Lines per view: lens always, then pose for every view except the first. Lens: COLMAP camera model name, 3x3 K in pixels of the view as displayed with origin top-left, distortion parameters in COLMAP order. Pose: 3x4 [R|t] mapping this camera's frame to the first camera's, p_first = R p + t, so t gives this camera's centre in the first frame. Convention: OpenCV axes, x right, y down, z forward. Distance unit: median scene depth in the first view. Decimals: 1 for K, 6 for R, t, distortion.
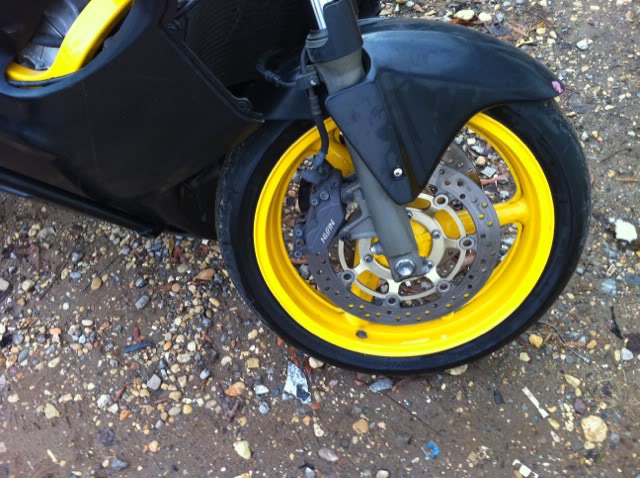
lens RADIAL K [[595.7, 0, 320.0], [0, 595.7, 239.0], [0, 0, 1]] dist [0.125806, -0.329439]
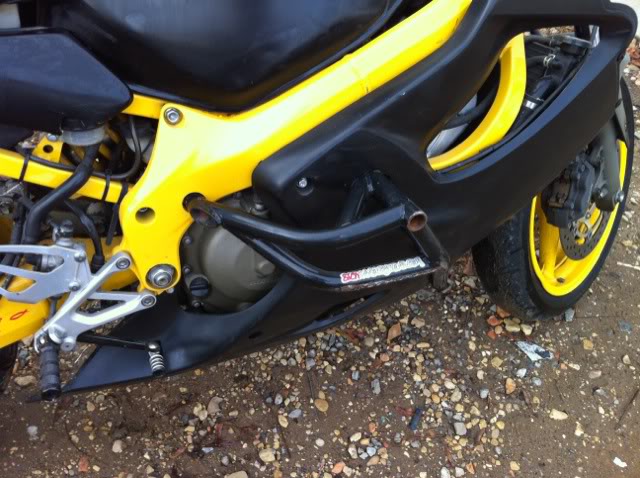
lens RADIAL K [[614.5, 0, 323.6], [0, 614.5, 239.4], [0, 0, 1]] dist [0.052467, -0.208566]
pose [[0.666175, -0.433135, 0.607128, -0.920787], [0.501572, 0.862664, 0.065085, -0.225793], [-0.551938, 0.261161, 0.791934, 0.204980]]
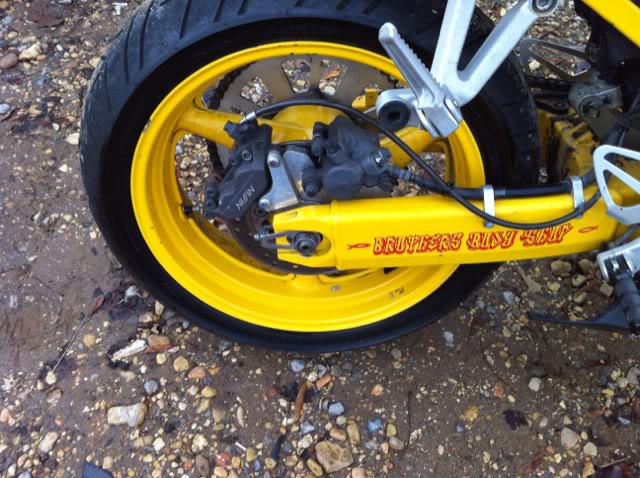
lens RADIAL K [[614.5, 0, 323.6], [0, 614.5, 239.4], [0, 0, 1]] dist [0.052467, -0.208566]
pose [[0.907089, -0.234503, 0.349569, -1.236140], [0.234173, 0.971205, 0.043867, -0.362294], [-0.349790, 0.042069, 0.935883, 0.479048]]
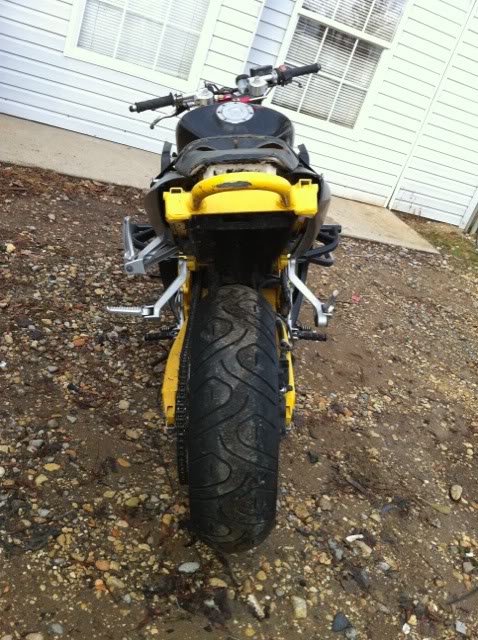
lens RADIAL K [[614.5, 0, 239.0], [0, 614.5, 320.0], [0, 0, 1]] dist [0.052467, -0.208566]
pose [[-0.444401, -0.452839, 0.772945, -1.885094], [0.535901, 0.557026, 0.634454, -1.334408], [-0.717856, 0.696175, -0.004866, 1.044457]]
